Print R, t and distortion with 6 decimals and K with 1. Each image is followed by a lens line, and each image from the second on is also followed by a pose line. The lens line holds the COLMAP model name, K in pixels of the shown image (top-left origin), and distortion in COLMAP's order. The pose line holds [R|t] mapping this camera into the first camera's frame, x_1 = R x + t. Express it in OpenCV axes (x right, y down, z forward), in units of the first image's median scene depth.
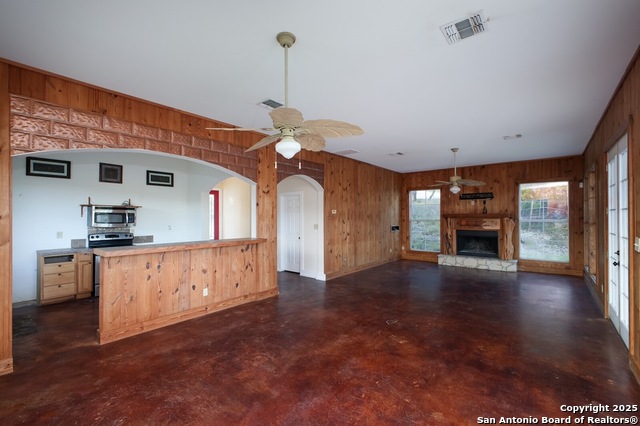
lens RADIAL K [[281.0, 0, 320.0], [0, 281.0, 213.0], [0, 0, 1]] dist [0.003125, 0.000444]
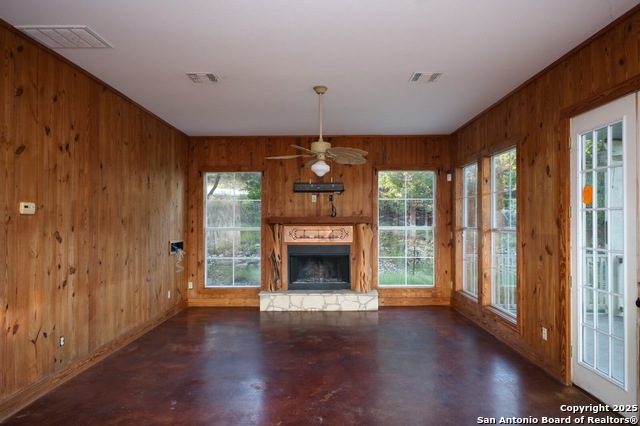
lens RADIAL K [[419.2, 0, 319.9], [0, 419.2, 215.4], [0, 0, 1]] dist [0.002959, 0.000920]
pose [[0.780563, 0.007922, 0.625027, 0.008085], [-0.004564, 0.999965, -0.006974, 0.004950], [-0.625061, 0.002591, 0.780572, 0.323393]]
